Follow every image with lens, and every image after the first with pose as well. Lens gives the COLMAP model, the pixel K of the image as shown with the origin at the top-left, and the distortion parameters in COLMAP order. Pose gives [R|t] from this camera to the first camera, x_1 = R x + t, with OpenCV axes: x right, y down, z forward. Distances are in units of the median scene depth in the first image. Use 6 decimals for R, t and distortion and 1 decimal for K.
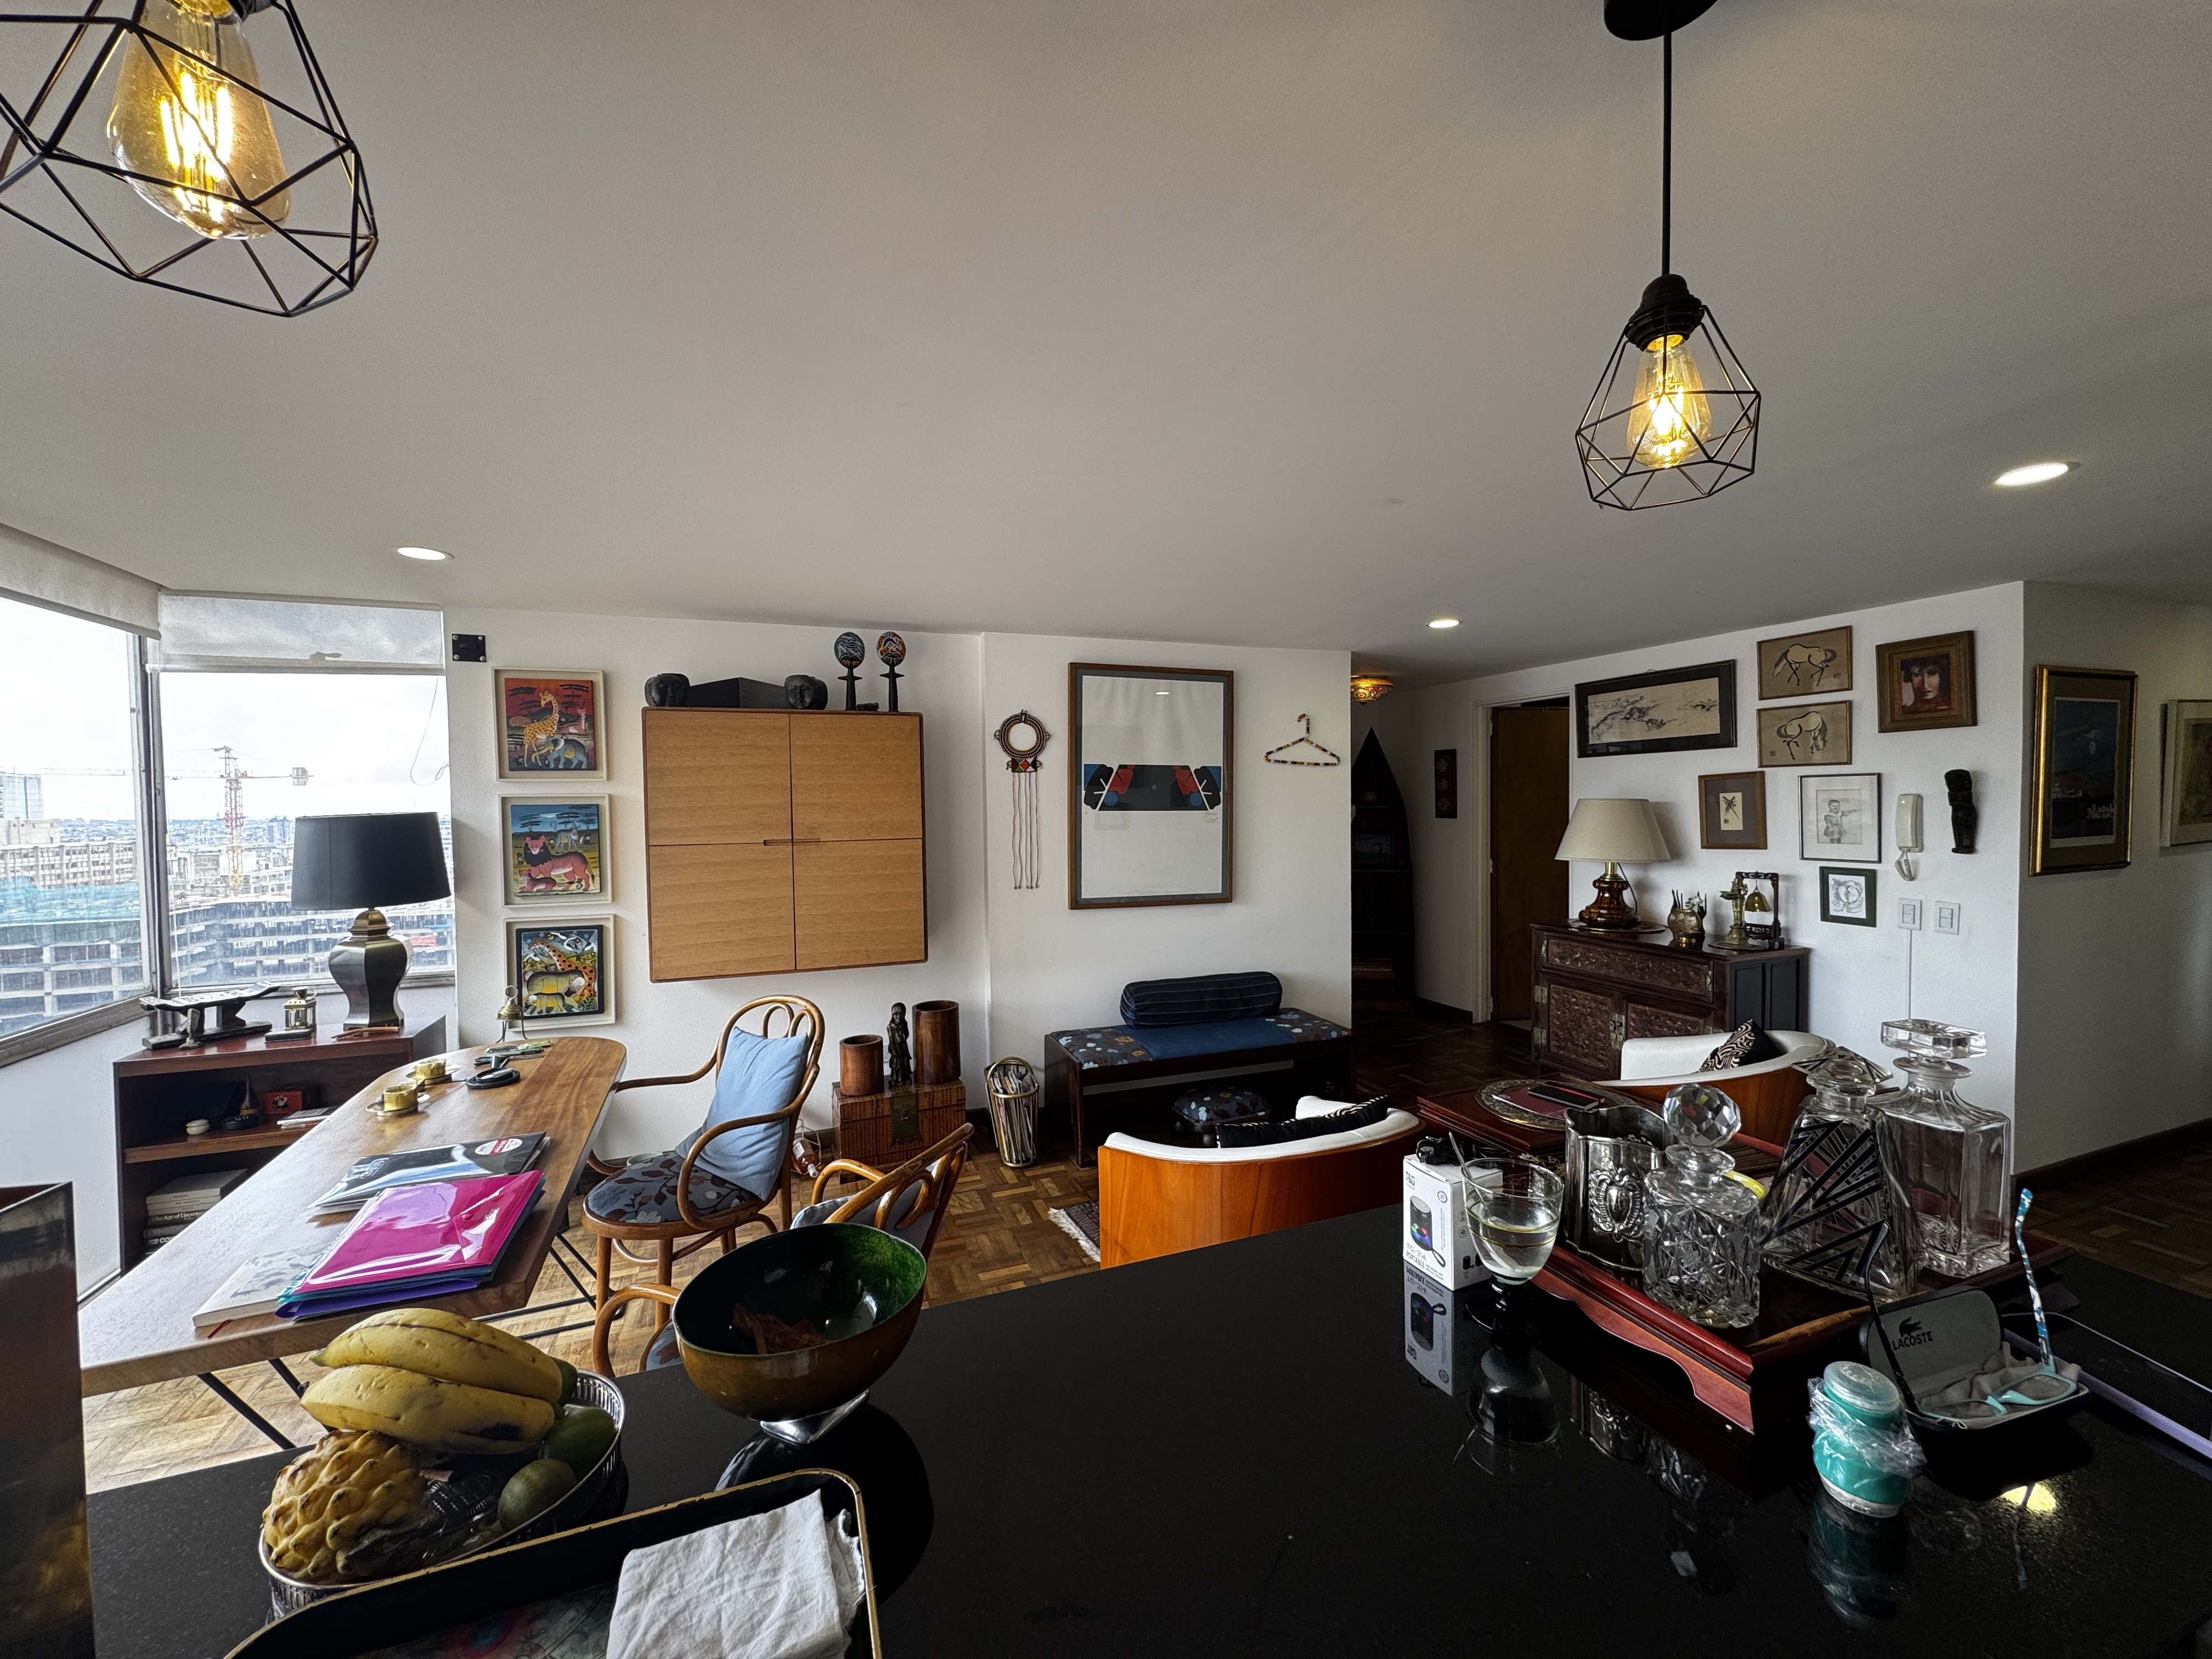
lens RADIAL K [[880.9, 0, 1105.4], [0, 880.9, 825.9], [0, 0, 1]] dist [-0.005044, 0.000637]
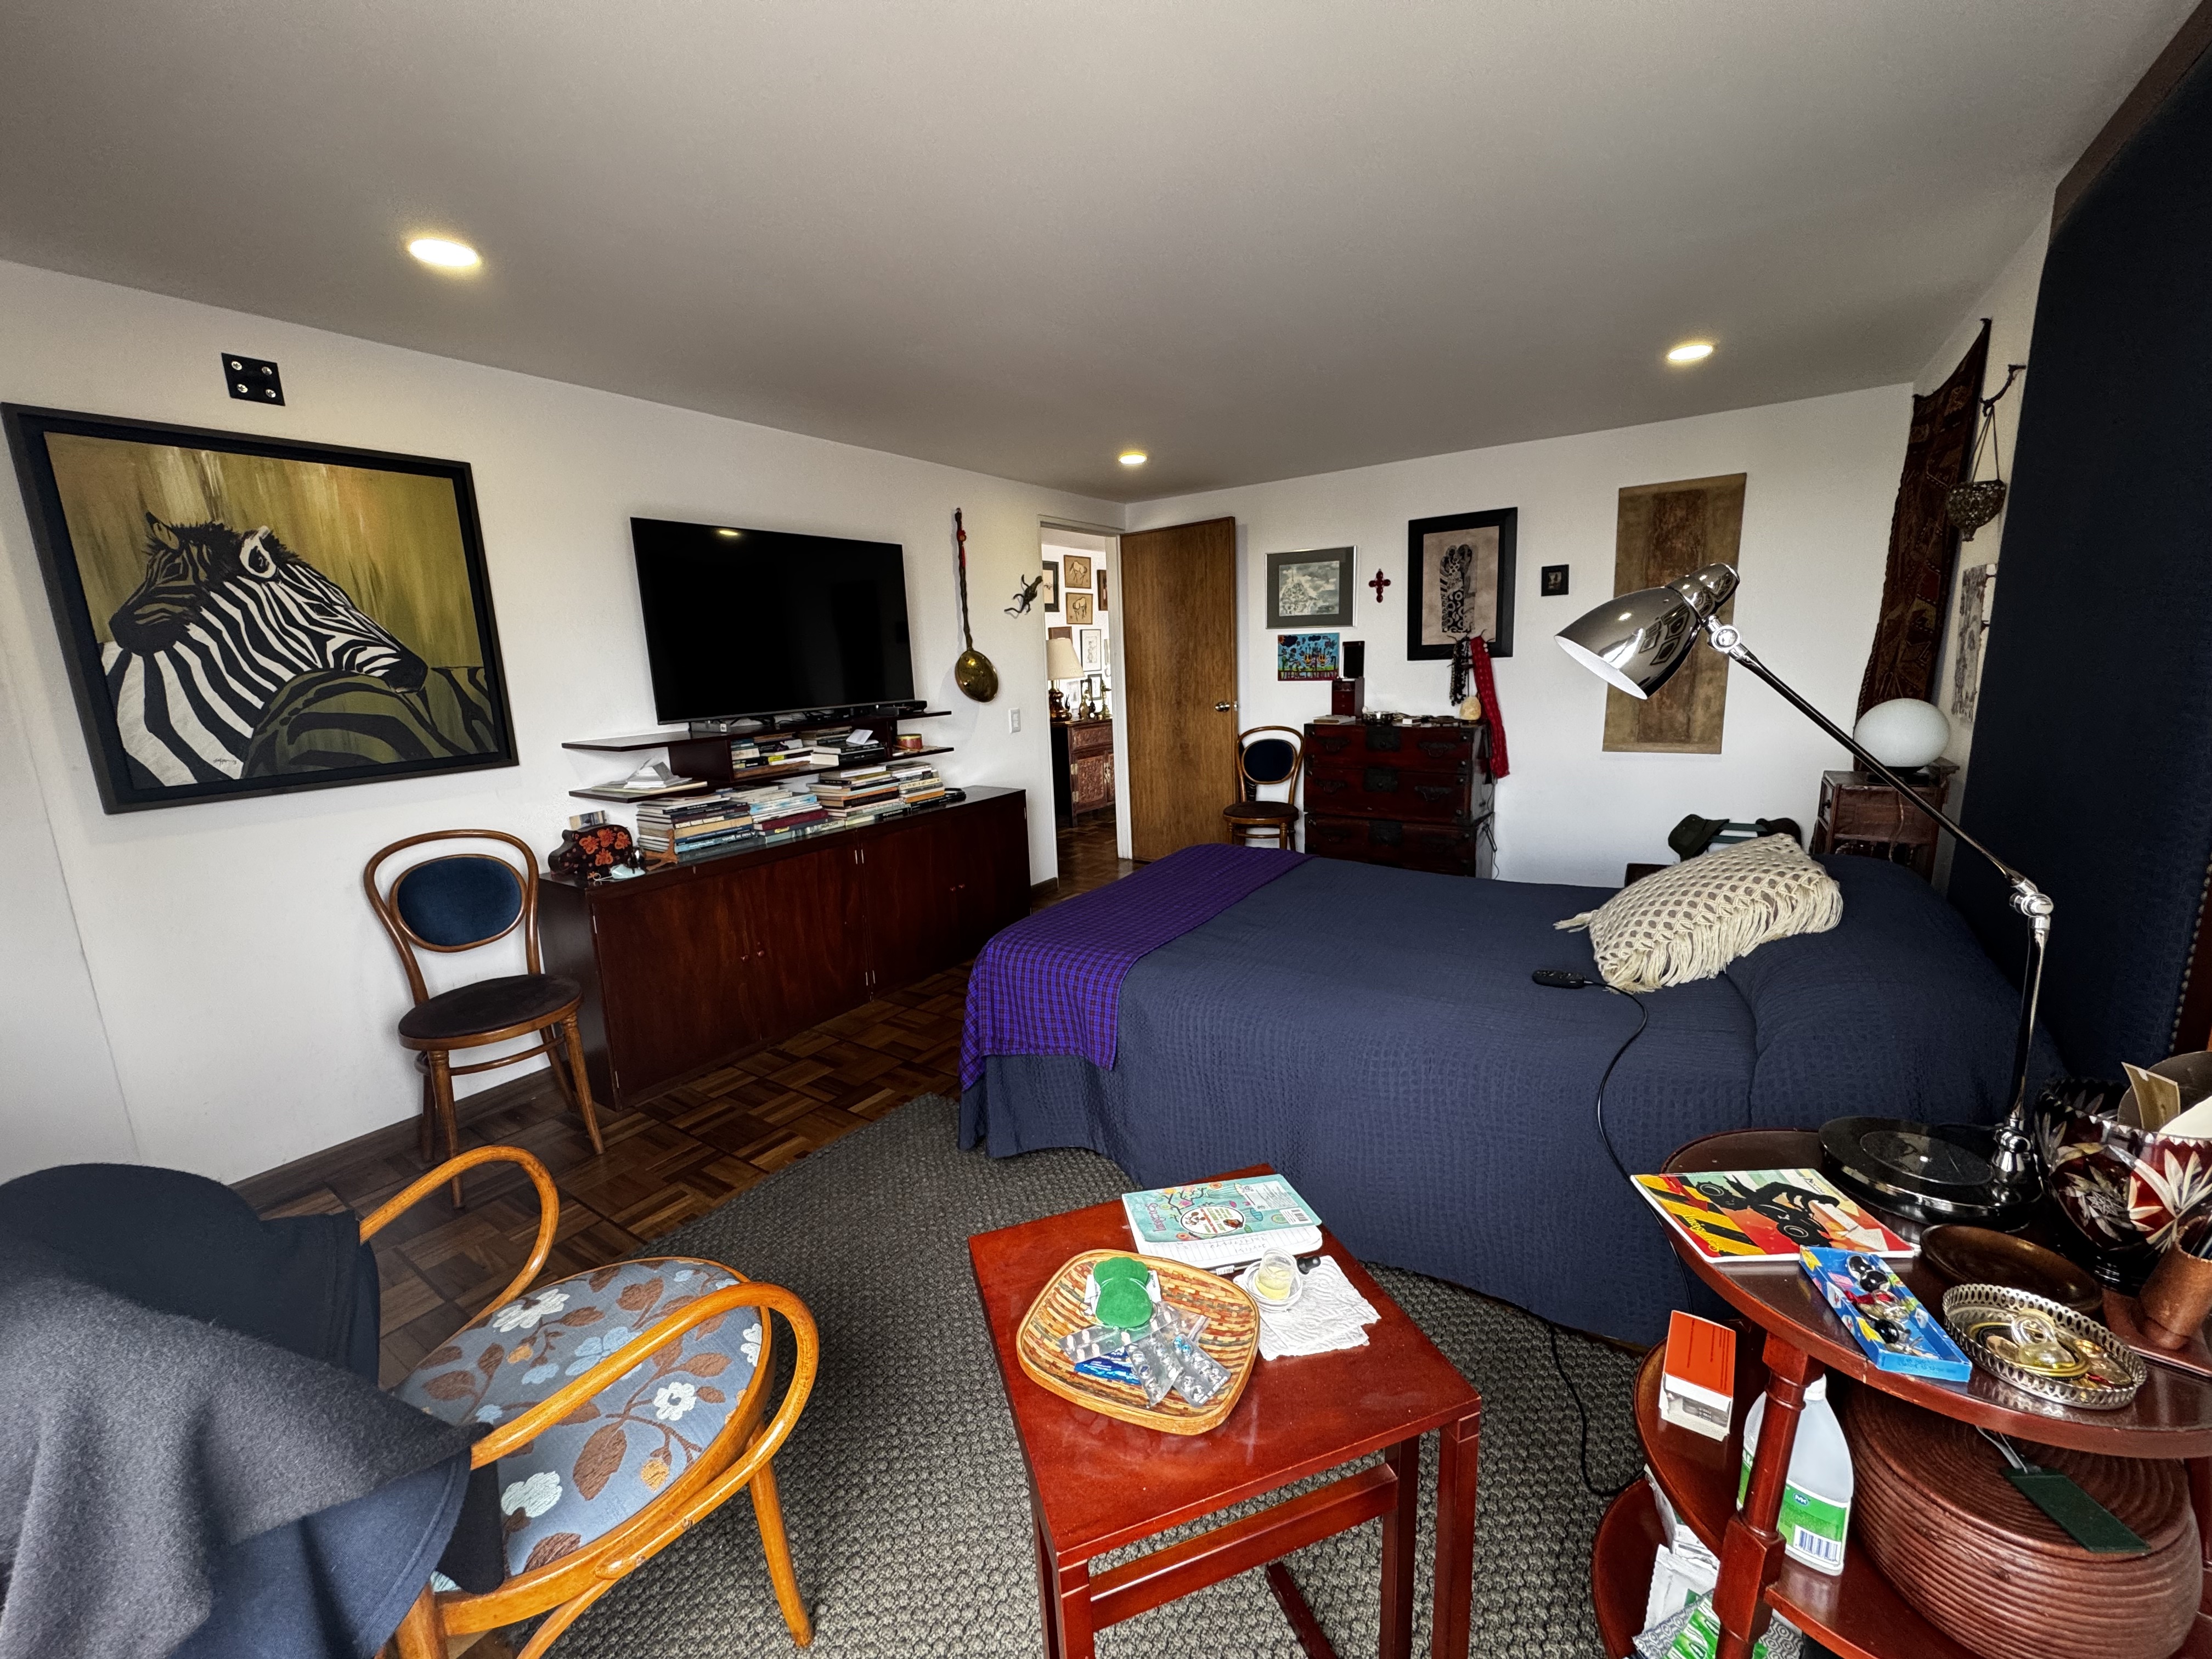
lens RADIAL K [[880.9, 0, 1103.9], [0, 880.9, 822.3], [0, 0, 1]] dist [-0.005044, 0.000637]
pose [[-0.568399, -0.123447, 0.813439, -0.903956], [0.062851, 0.979276, 0.192532, -0.009256], [-0.820349, 0.160561, -0.548861, 2.085775]]
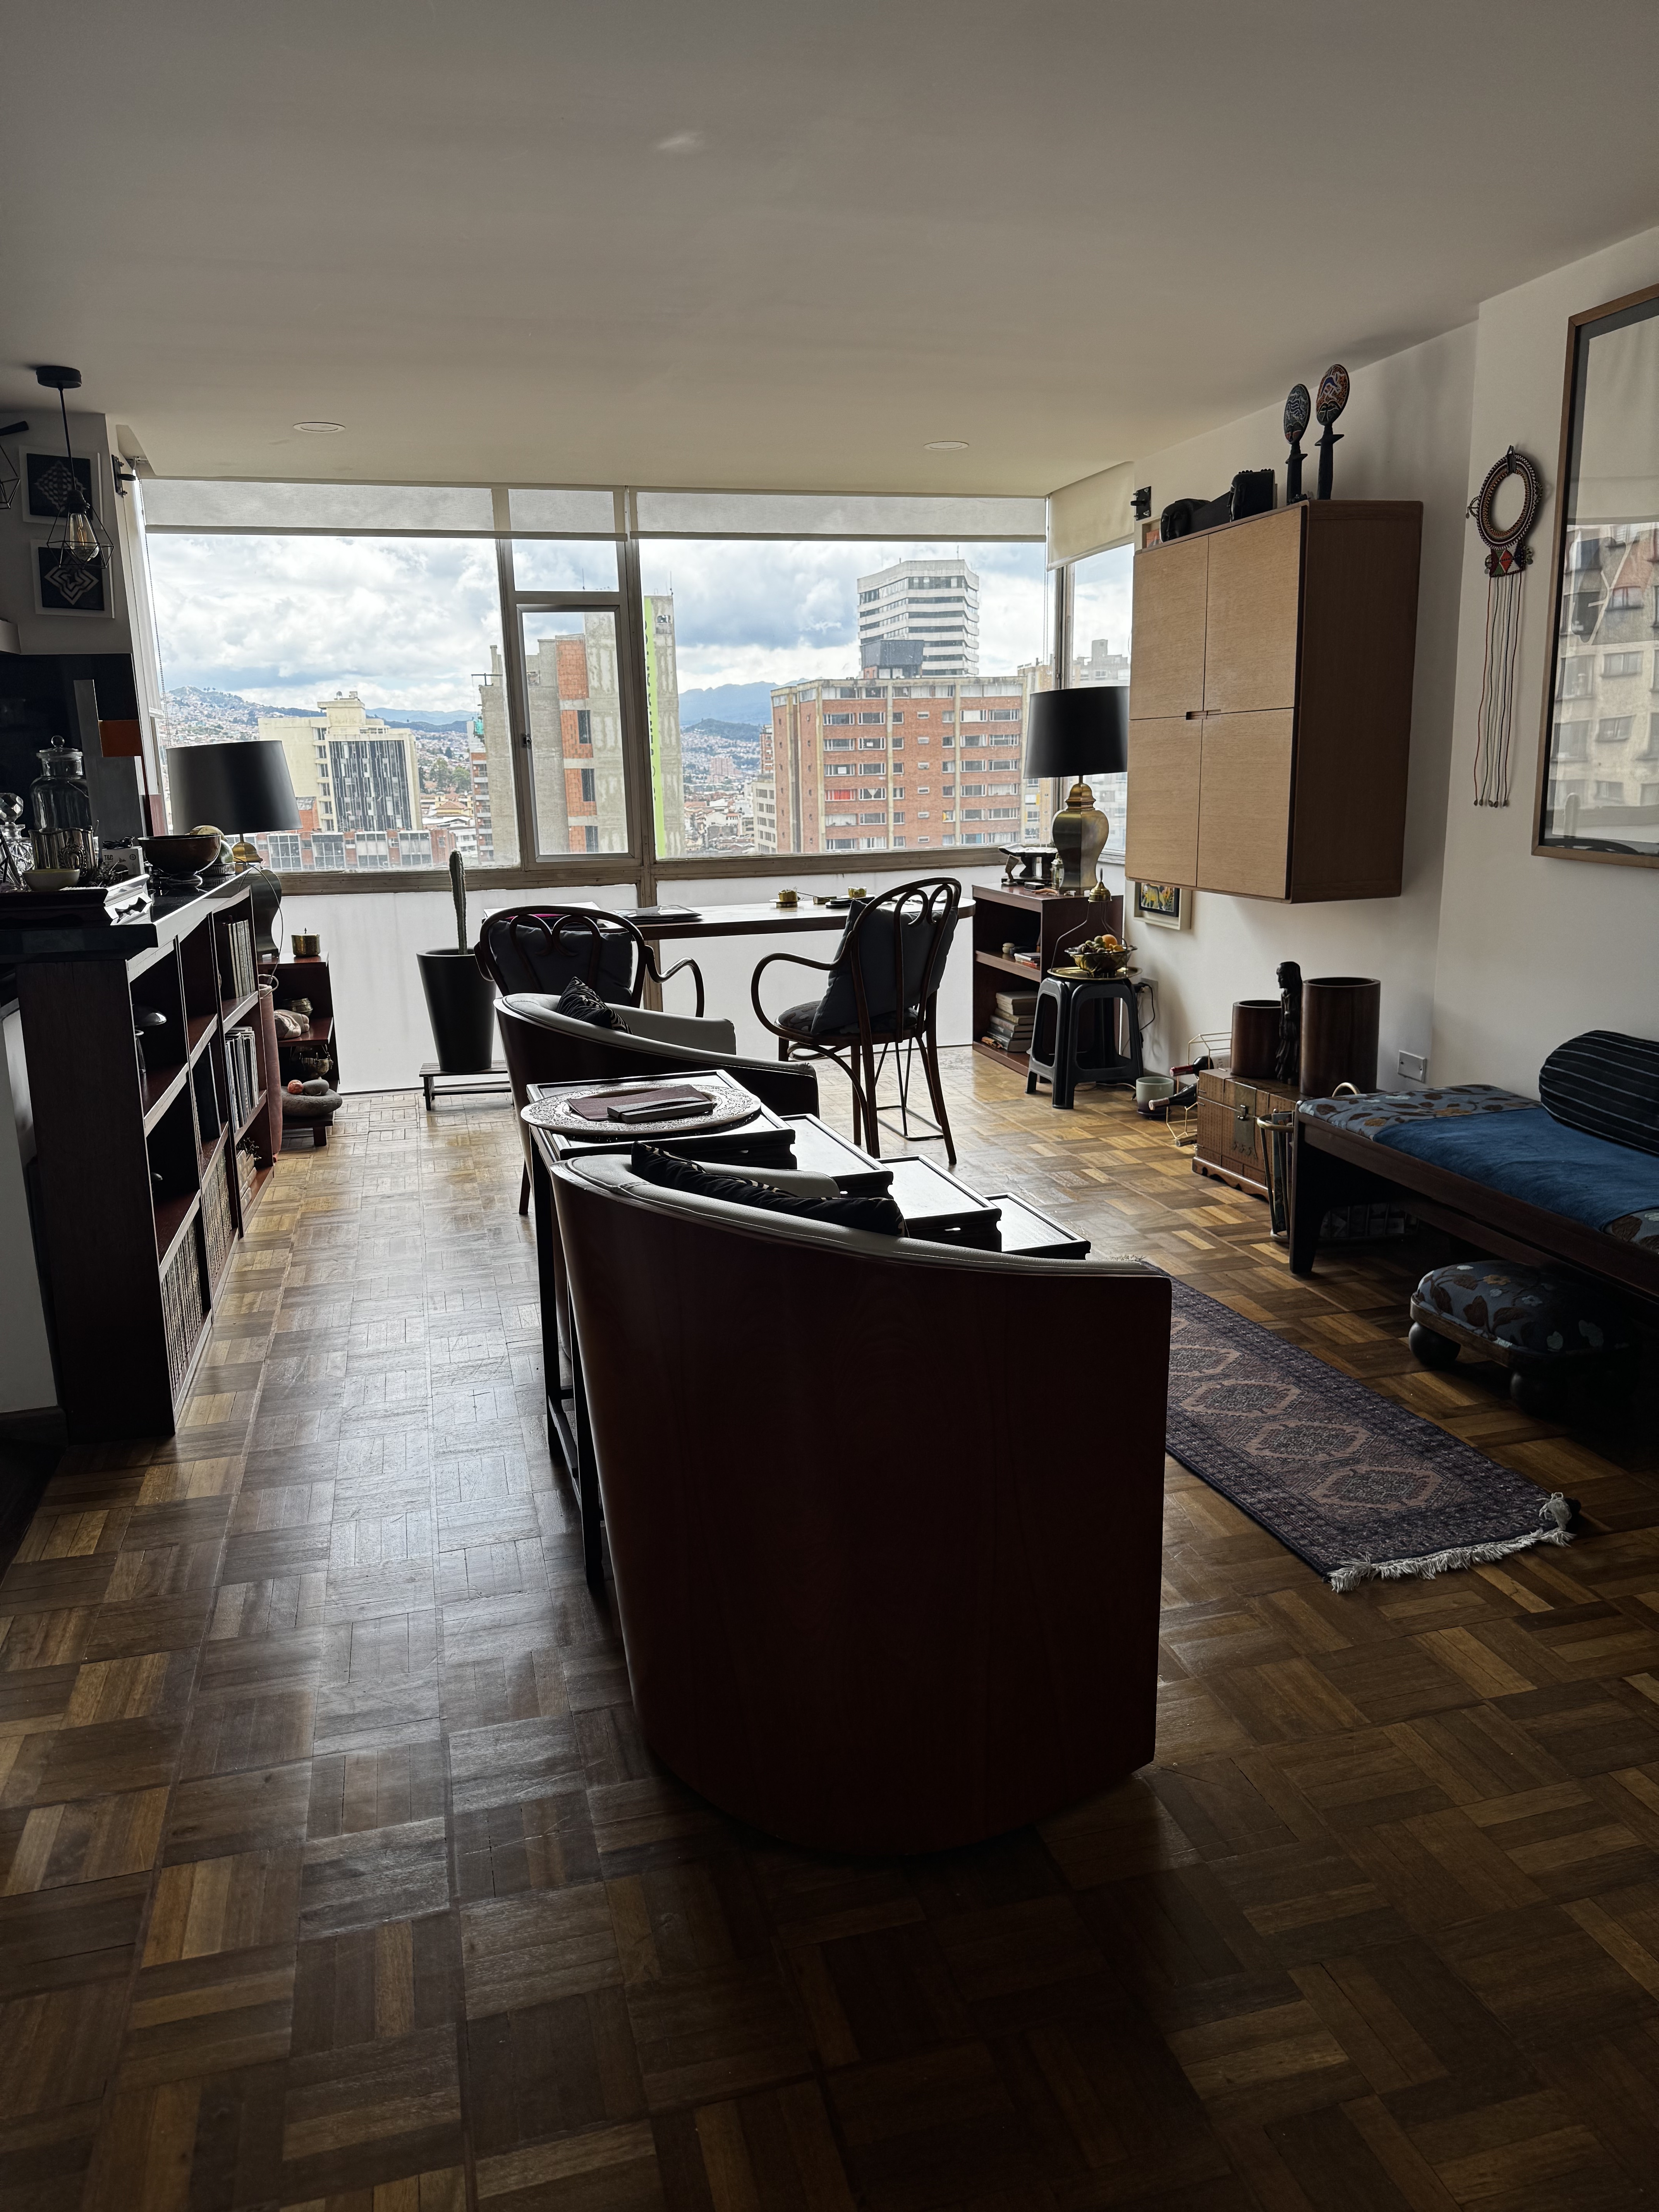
lens RADIAL K [[1562.4, 0, 827.9], [0, 1562.4, 1122.4], [0, 0, 1]] dist [0.024177, -0.033226]
pose [[-0.104170, 0.241699, -0.964744, 0.915378], [-0.005005, 0.969881, 0.243527, 0.027607], [0.994547, 0.030197, -0.099823, 0.715252]]
